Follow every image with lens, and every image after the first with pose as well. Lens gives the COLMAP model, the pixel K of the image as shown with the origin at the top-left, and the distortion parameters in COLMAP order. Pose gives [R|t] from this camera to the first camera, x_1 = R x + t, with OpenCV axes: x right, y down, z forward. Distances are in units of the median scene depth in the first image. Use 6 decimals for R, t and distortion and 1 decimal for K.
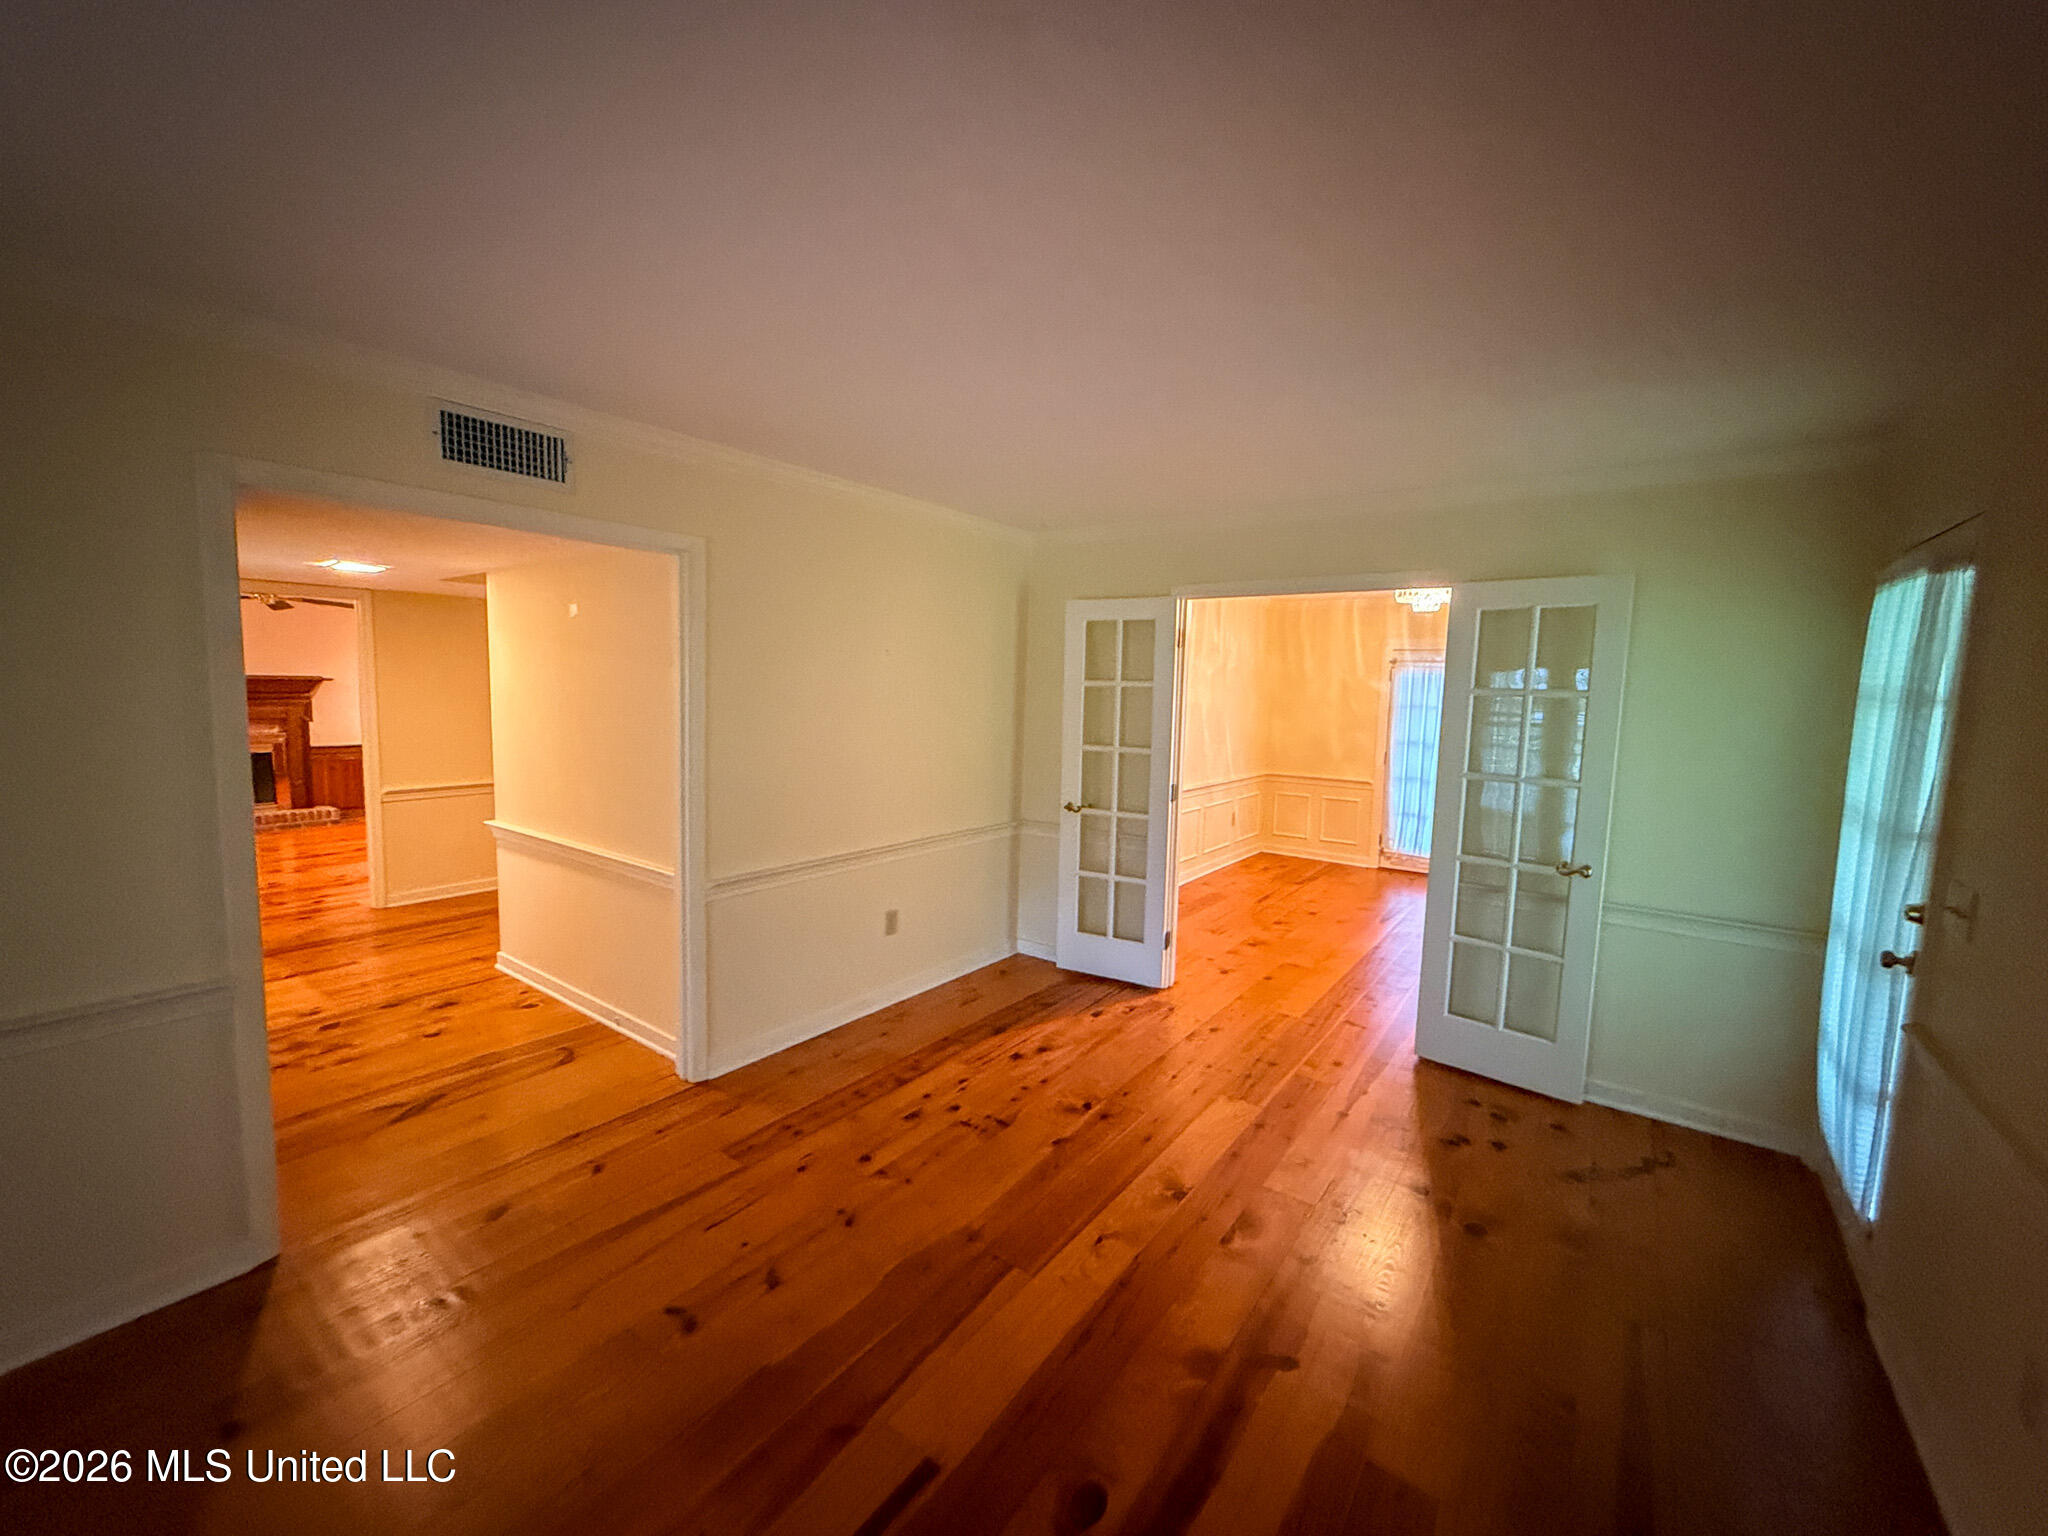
lens RADIAL K [[820.2, 0, 1012.4], [0, 820.2, 776.8], [0, 0, 1]] dist [-0.001468, 0.000530]
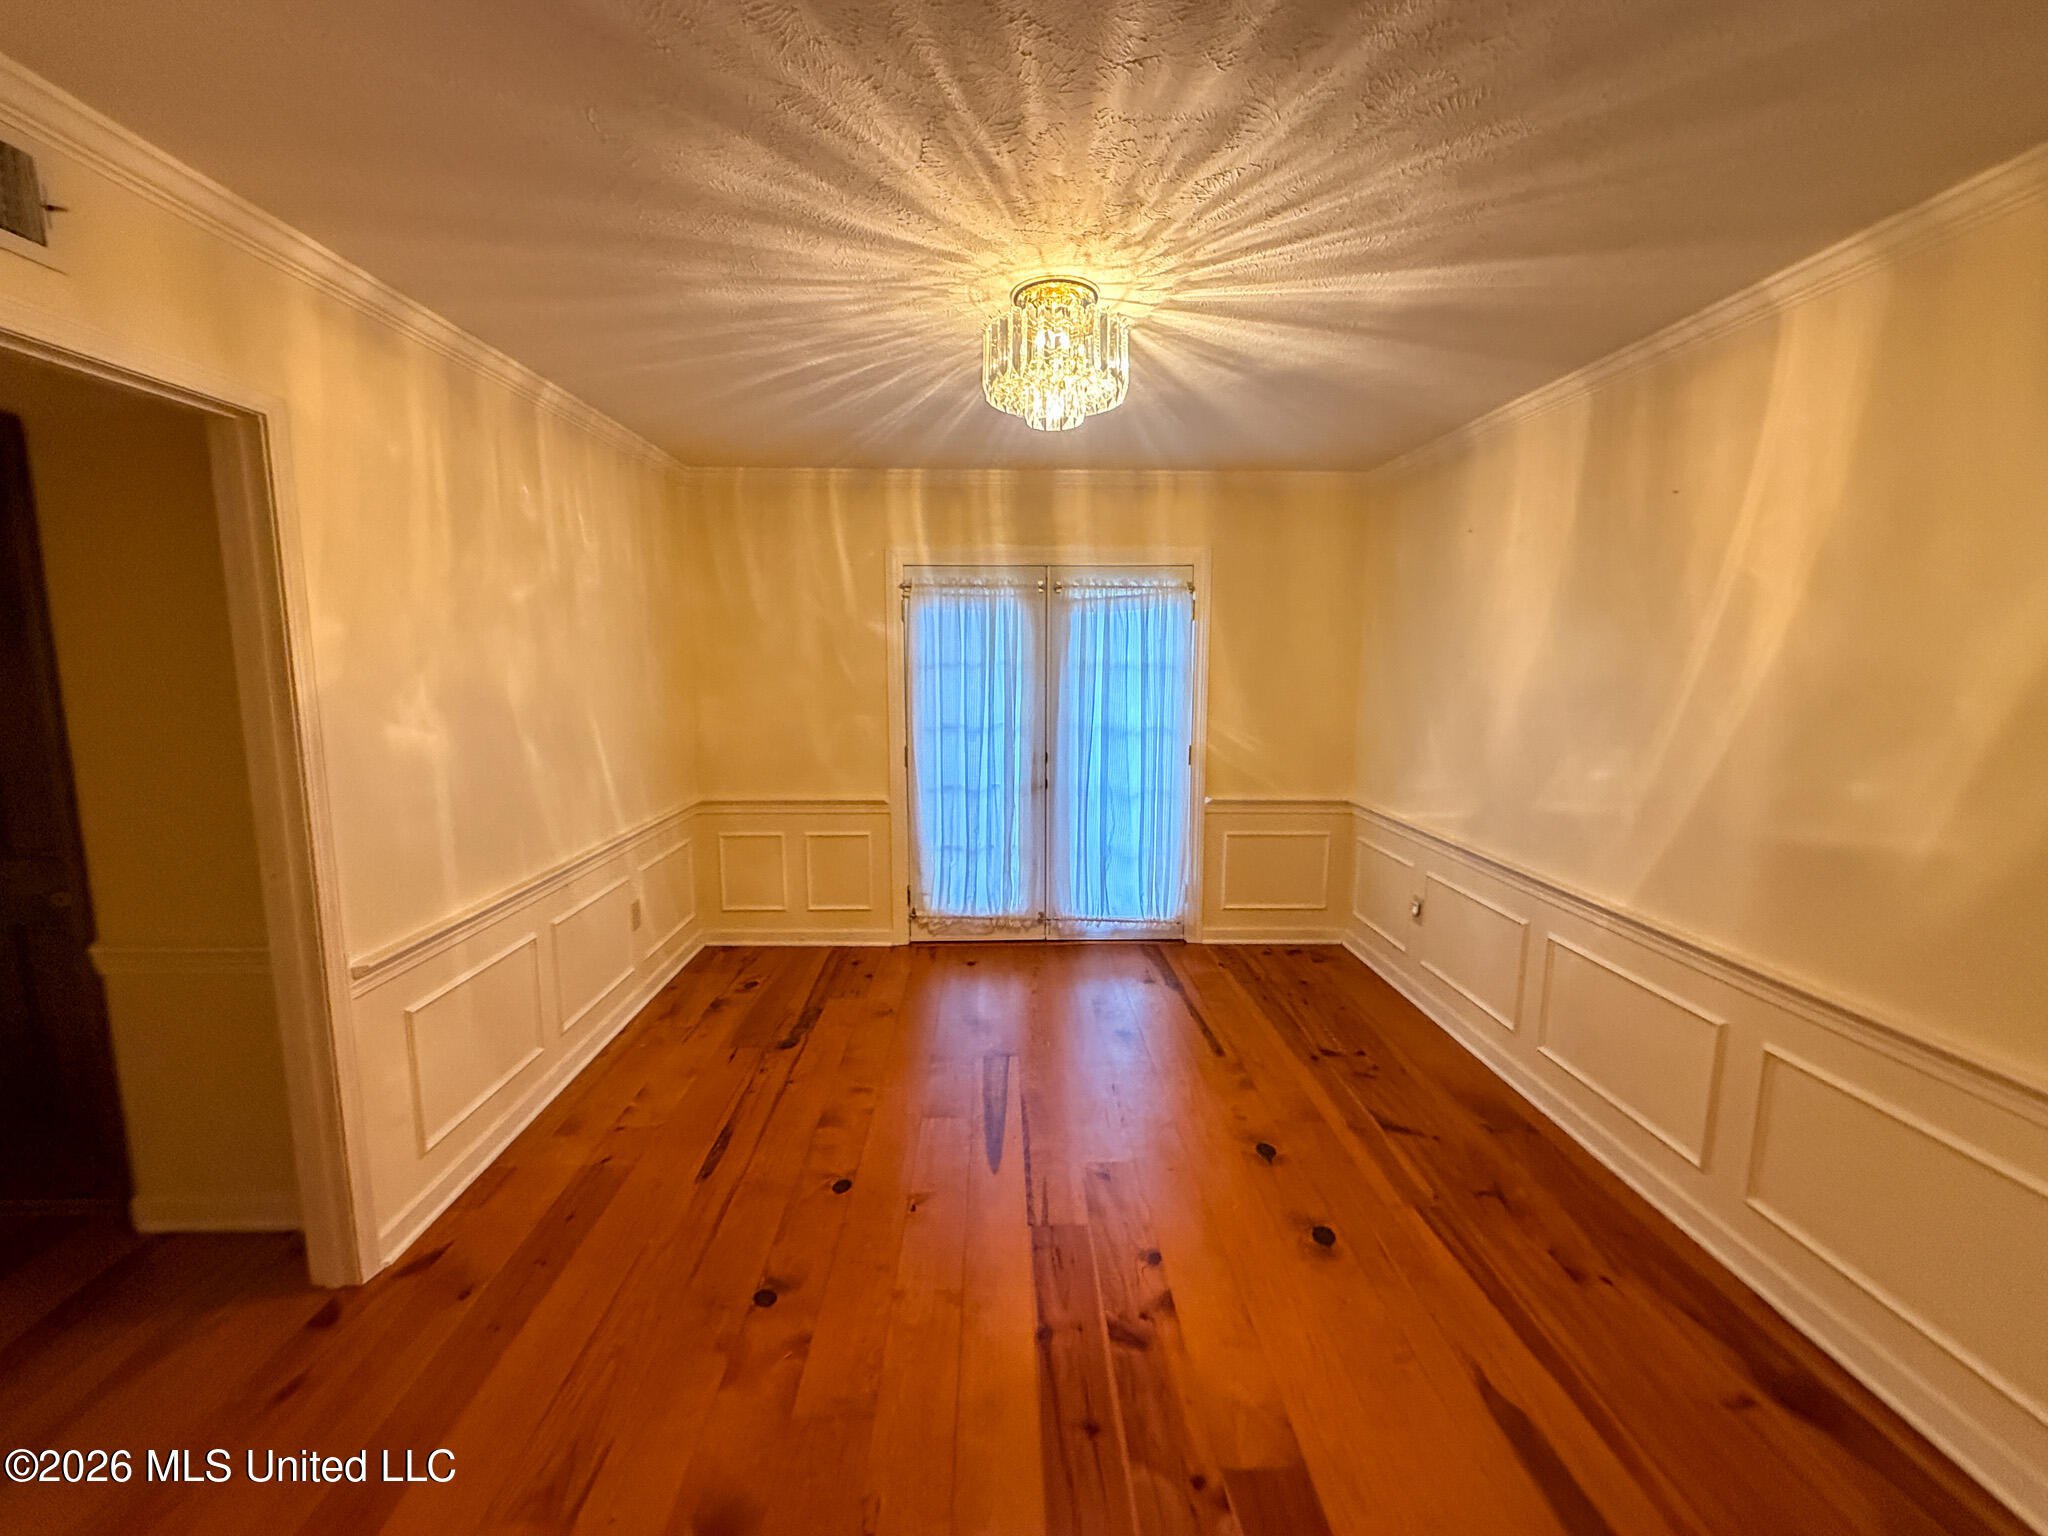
lens RADIAL K [[820.2, 0, 1013.1], [0, 820.2, 760.9], [0, 0, 1]] dist [-0.001468, 0.000530]
pose [[0.788292, -0.102414, 0.606718, 0.166763], [0.084688, 0.994725, 0.057876, -0.046757], [-0.609445, 0.005758, 0.792807, 0.502148]]
